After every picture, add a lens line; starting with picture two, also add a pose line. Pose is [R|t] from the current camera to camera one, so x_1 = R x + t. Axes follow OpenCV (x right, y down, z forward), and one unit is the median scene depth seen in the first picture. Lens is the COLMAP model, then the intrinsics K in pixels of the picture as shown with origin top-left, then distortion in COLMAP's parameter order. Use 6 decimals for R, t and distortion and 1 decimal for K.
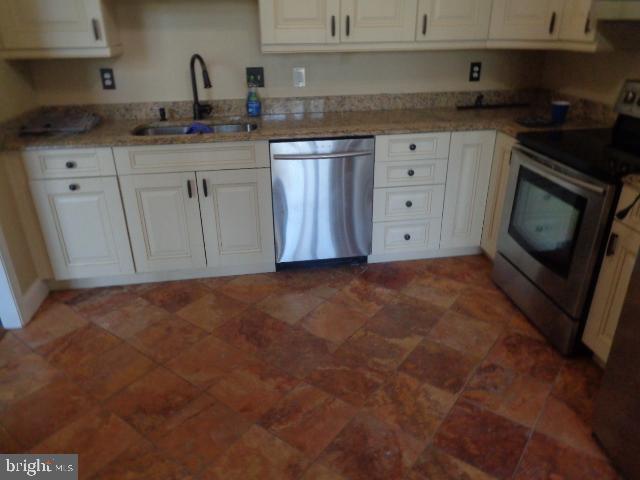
lens RADIAL K [[471.7, 0, 319.0], [0, 471.7, 243.1], [0, 0, 1]] dist [-0.011360, -0.002773]
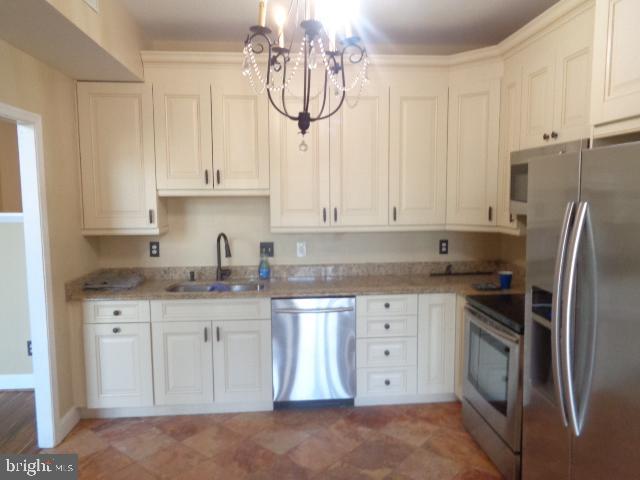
lens RADIAL K [[471.7, 0, 321.0], [0, 471.7, 242.9], [0, 0, 1]] dist [-0.011360, -0.002773]
pose [[0.998087, 0.012567, -0.060530, 0.099565], [-0.031750, 0.944328, -0.327471, 0.053031], [0.053045, 0.328766, 0.942920, -0.233905]]
